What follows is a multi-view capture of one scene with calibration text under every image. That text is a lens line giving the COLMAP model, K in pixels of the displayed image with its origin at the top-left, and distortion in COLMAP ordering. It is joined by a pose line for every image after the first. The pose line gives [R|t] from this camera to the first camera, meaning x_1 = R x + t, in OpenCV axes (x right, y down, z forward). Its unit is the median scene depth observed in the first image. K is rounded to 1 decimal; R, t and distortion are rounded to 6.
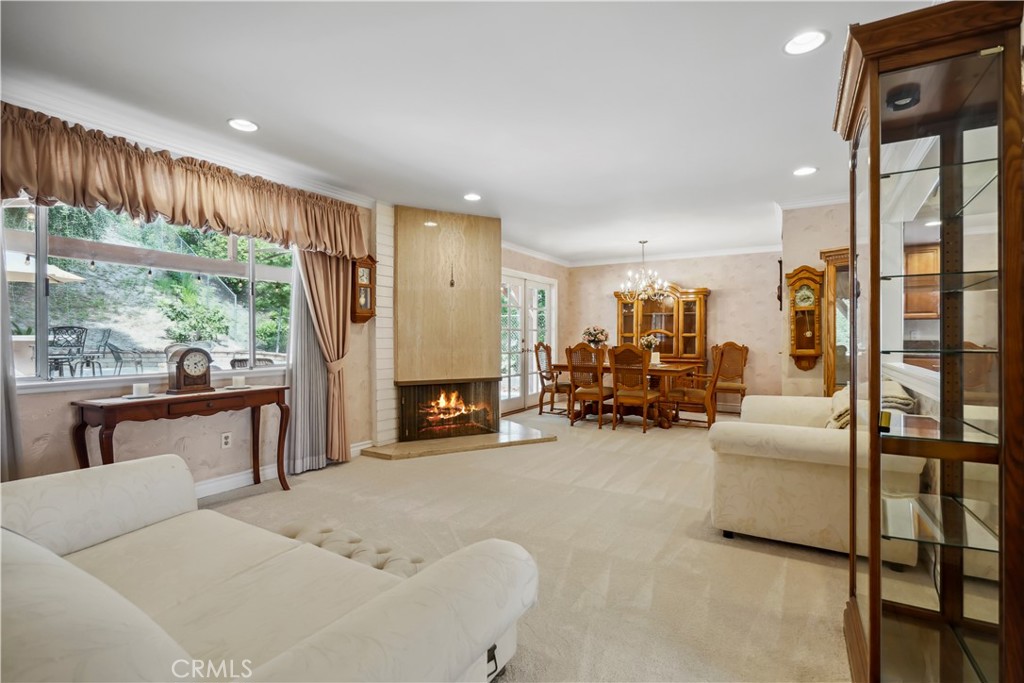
lens RADIAL K [[483.8, 0, 510.1], [0, 483.8, 340.1], [0, 0, 1]] dist [-0.001157, -0.000039]
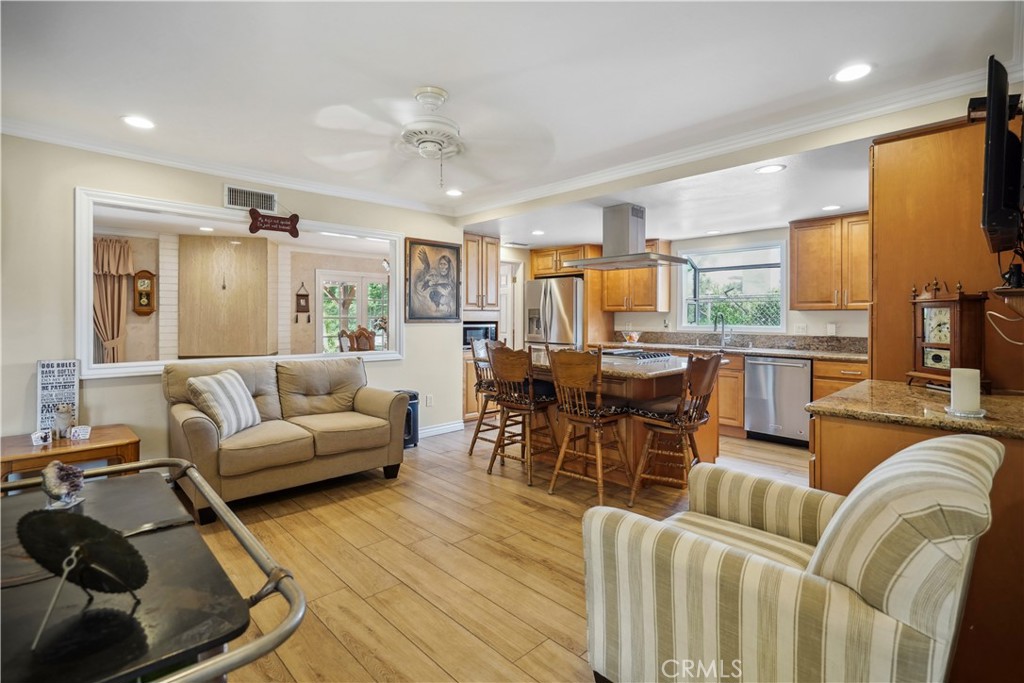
lens RADIAL K [[483.8, 0, 487.1], [0, 483.8, 317.6], [0, 0, 1]] dist [-0.001157, -0.000039]
pose [[0.957405, 0.006238, -0.288680, 1.047425], [-0.008025, 0.999955, -0.005009, -0.028605], [0.288636, 0.007112, 0.957412, -0.122917]]
